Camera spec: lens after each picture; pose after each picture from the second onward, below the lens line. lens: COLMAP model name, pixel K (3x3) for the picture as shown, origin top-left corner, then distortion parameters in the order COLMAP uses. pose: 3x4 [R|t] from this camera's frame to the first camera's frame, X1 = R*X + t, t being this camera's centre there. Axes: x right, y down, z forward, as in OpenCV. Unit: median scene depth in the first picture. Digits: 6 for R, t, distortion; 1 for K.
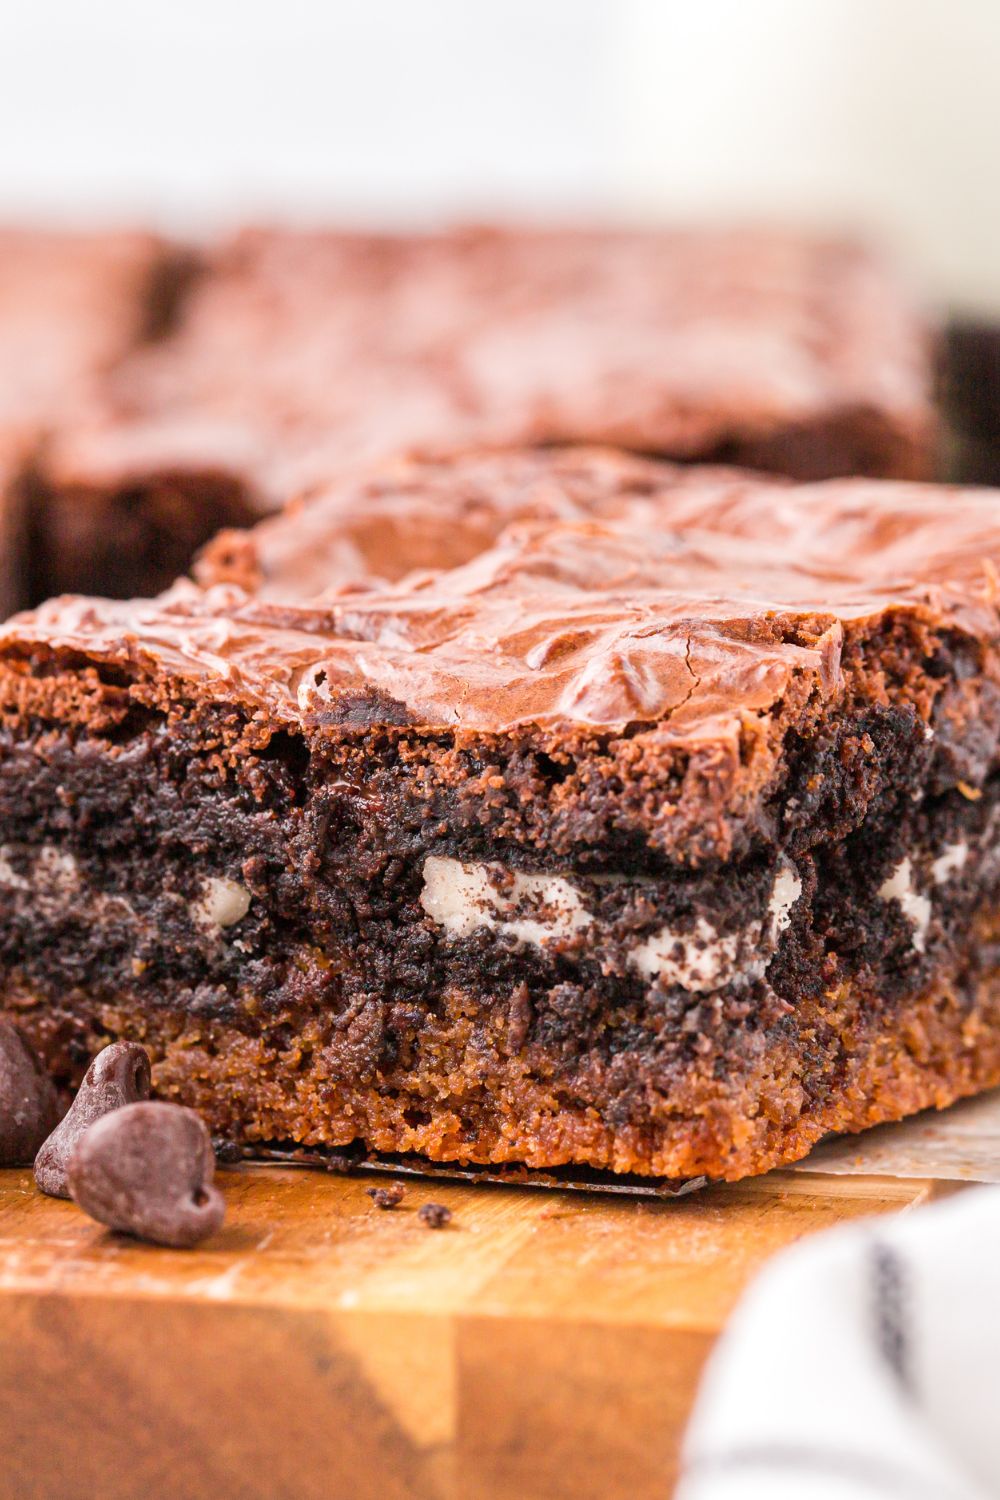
lens RADIAL K [[8380.0, 0, 504.4], [0, 8380.0, 748.1], [0, 0, 1]] dist [0.308318, 4.713643]
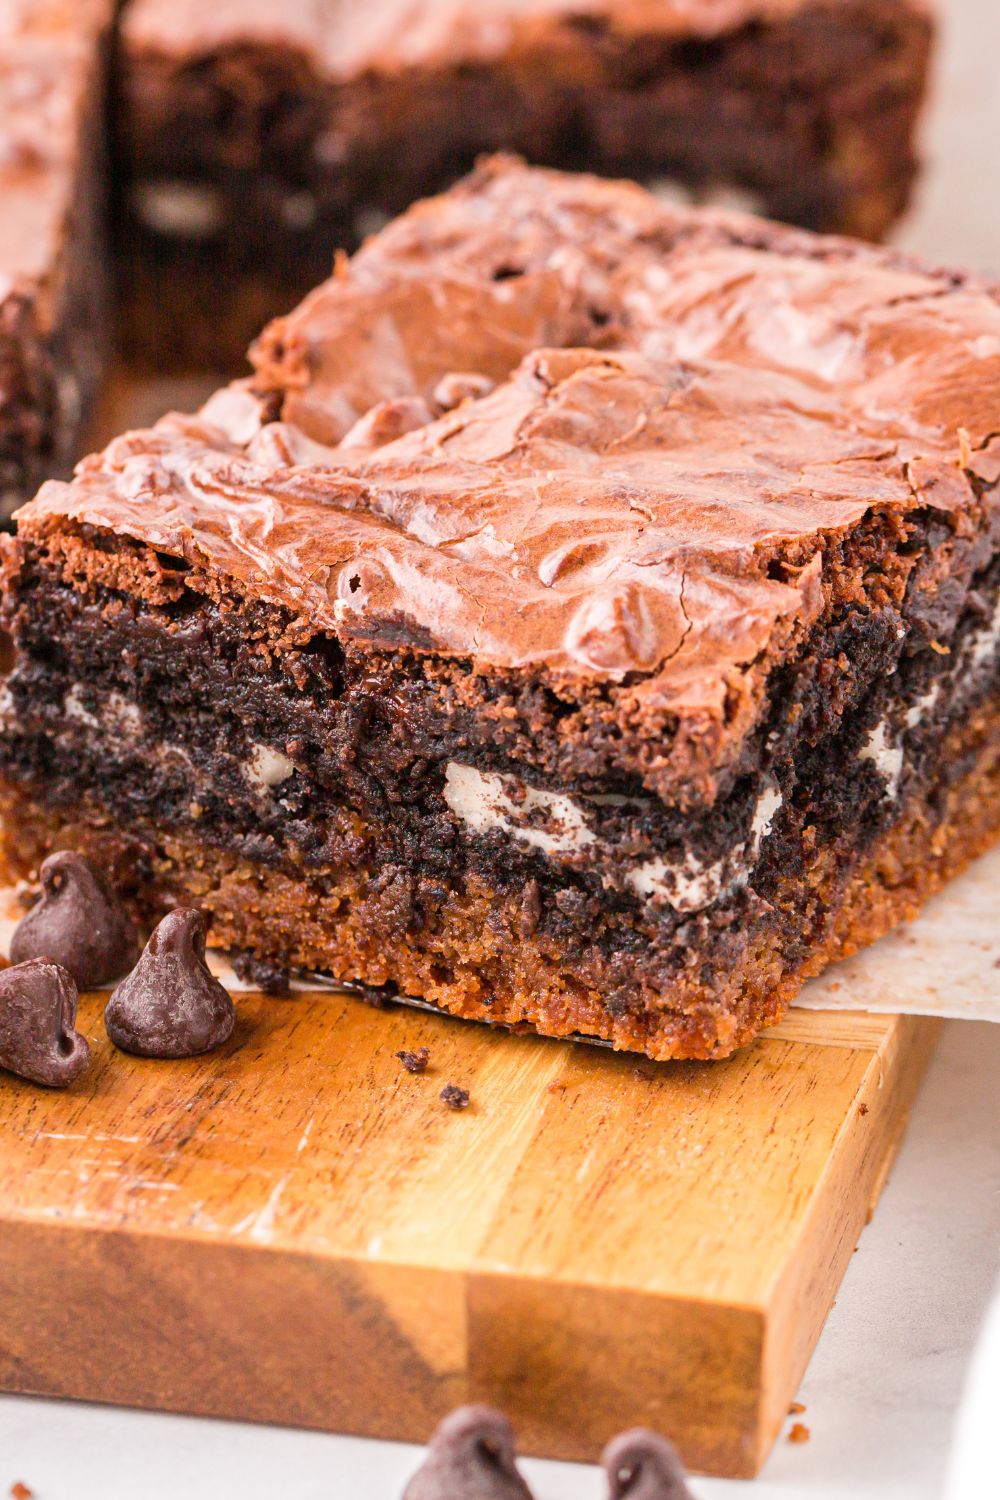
lens RADIAL K [[8380.0, 0, 504.4], [0, 8380.0, 748.1], [0, 0, 1]] dist [0.308318, 4.713643]
pose [[0.999752, 0.005411, -0.021613, 0.022400], [0.001033, 0.957761, 0.287563, -0.311556], [0.022256, -0.287514, 0.957518, -0.074729]]
